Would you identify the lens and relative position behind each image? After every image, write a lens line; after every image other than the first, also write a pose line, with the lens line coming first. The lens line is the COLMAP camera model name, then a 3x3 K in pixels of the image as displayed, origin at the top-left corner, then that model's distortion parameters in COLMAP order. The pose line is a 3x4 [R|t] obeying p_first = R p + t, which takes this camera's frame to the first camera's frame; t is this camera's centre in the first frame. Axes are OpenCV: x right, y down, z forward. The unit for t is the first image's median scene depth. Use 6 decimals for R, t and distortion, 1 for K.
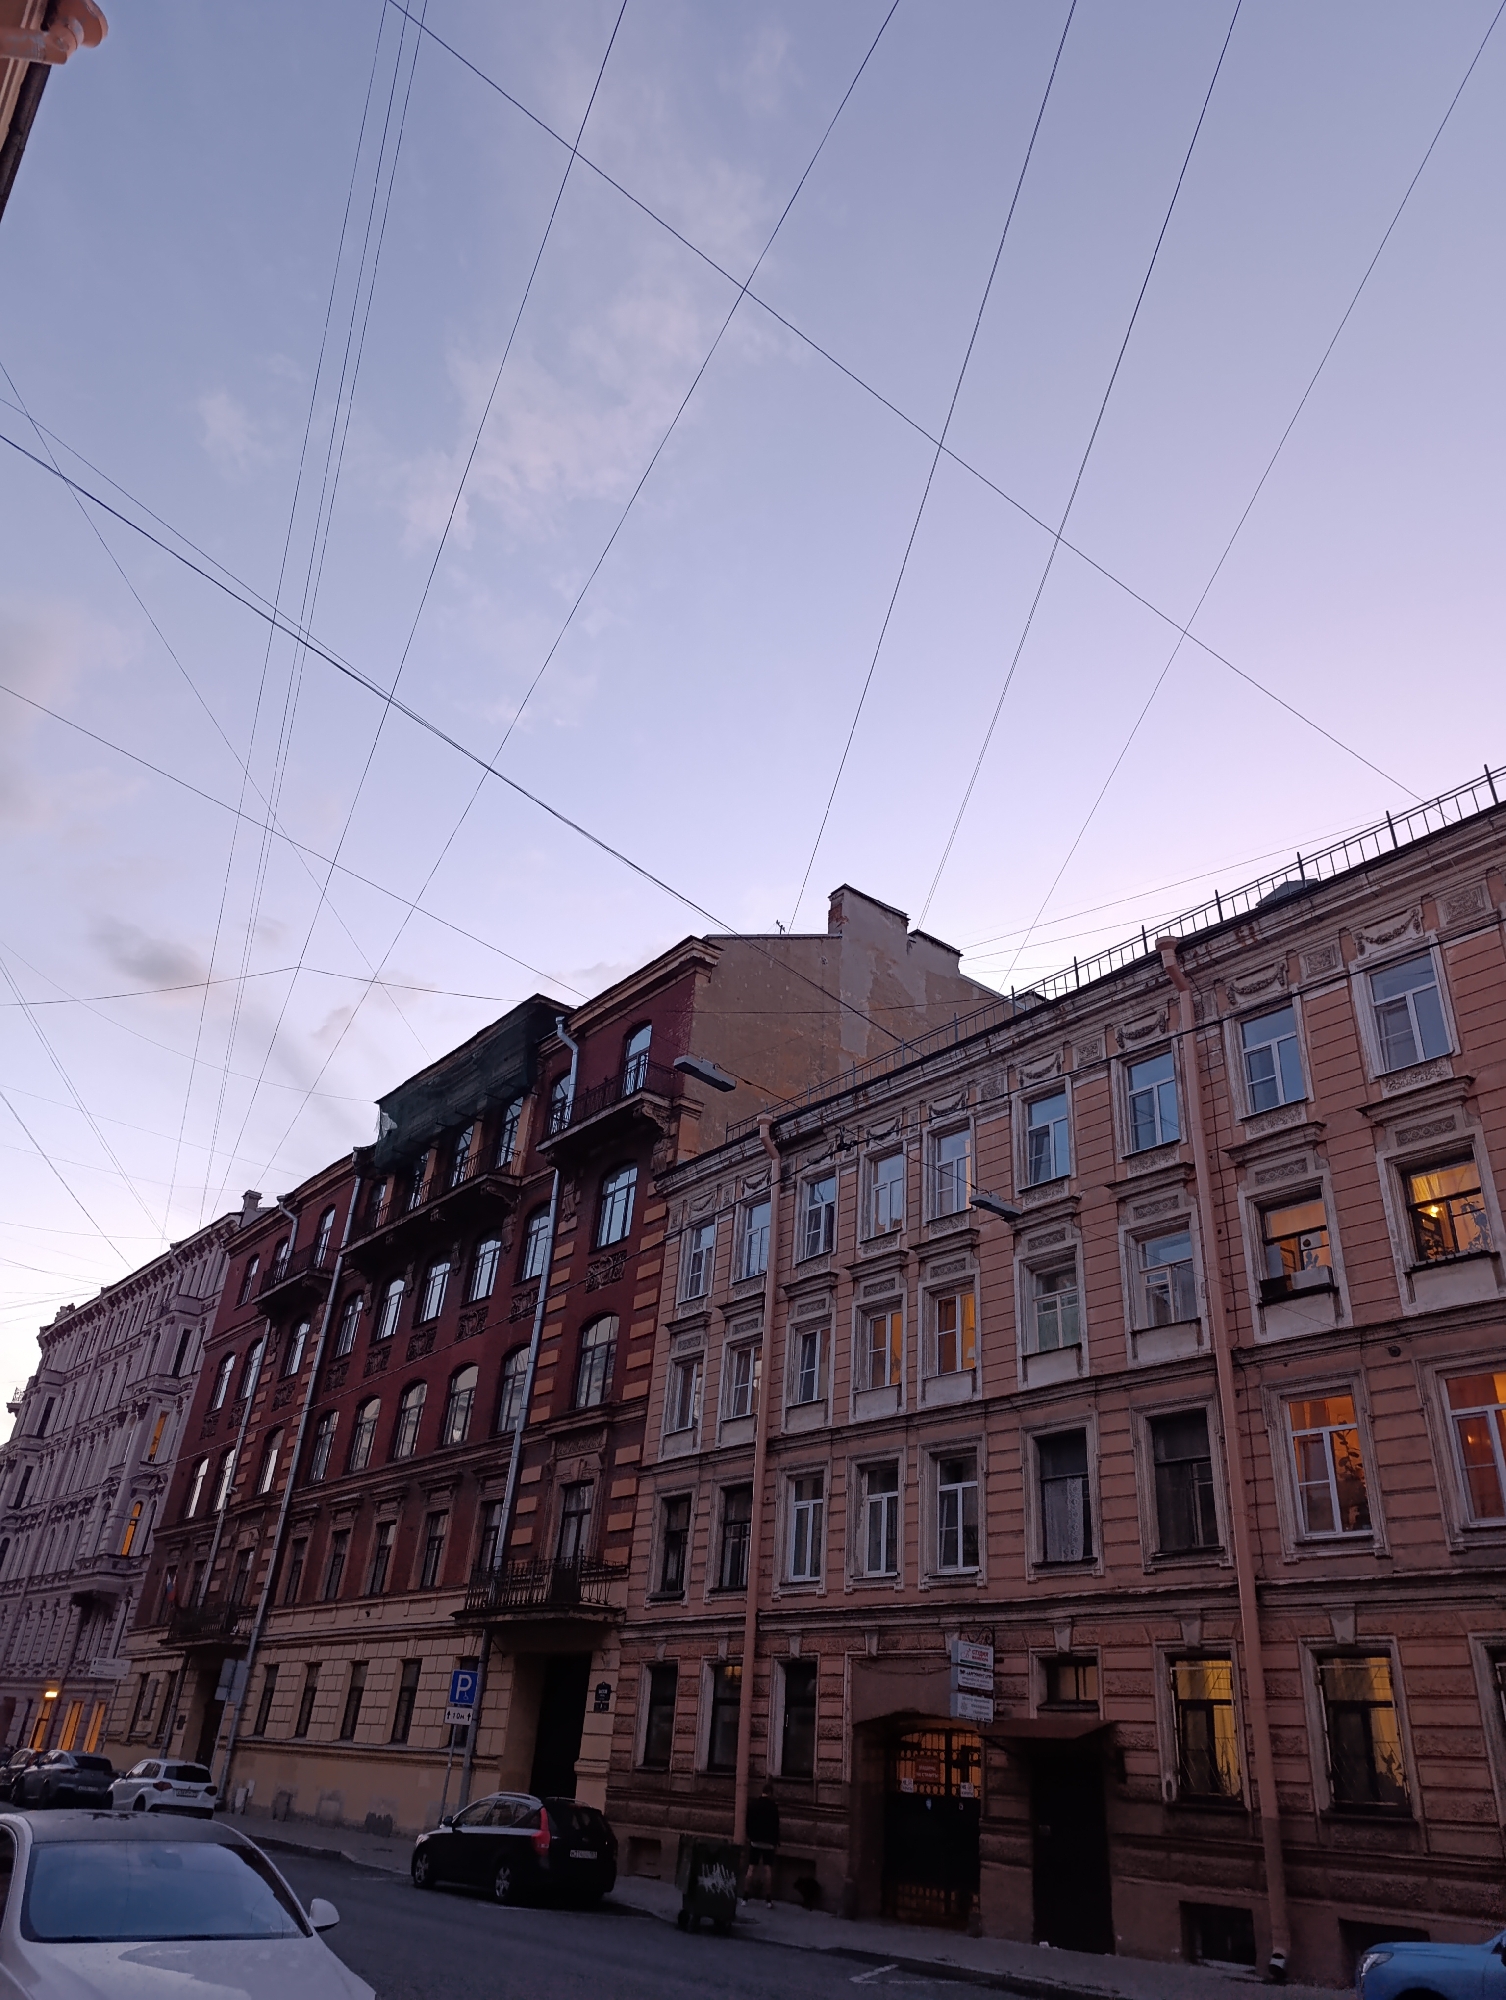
lens RADIAL K [[1383.9, 0, 747.5], [0, 1383.9, 997.5], [0, 0, 1]] dist [0.005085, 0.000347]
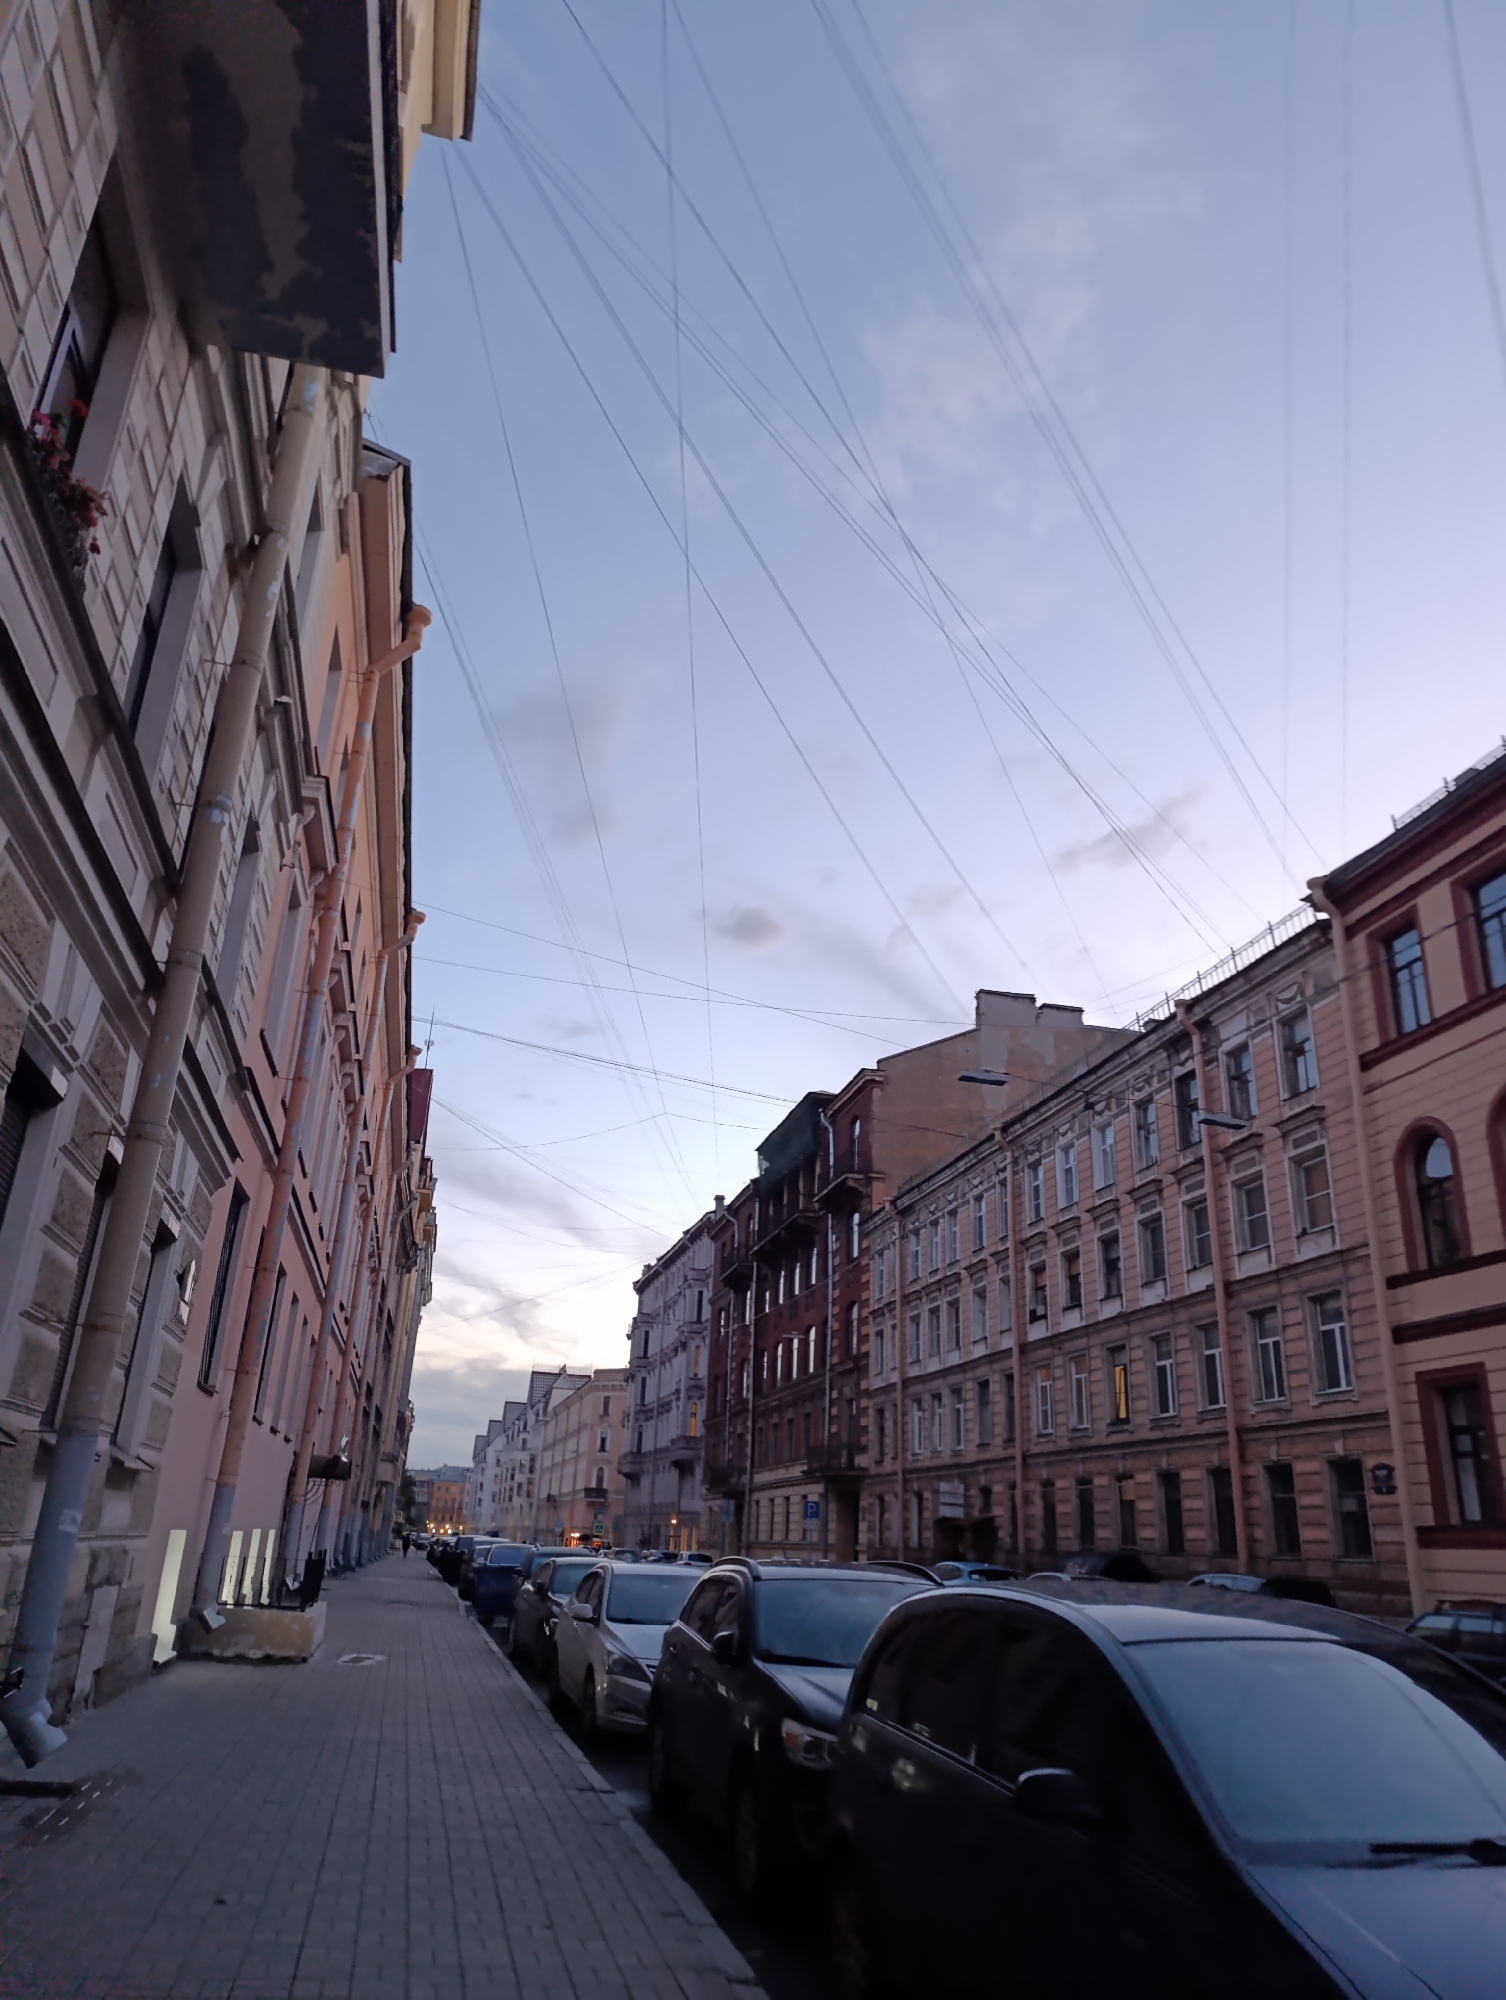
lens RADIAL K [[1383.9, 0, 762.4], [0, 1383.9, 1002.4], [0, 0, 1]] dist [0.005085, 0.000347]
pose [[0.905030, -0.189038, -0.381032, 0.391322], [0.233343, 0.969637, 0.073181, -0.214153], [0.355629, -0.155142, 0.921661, -0.428561]]
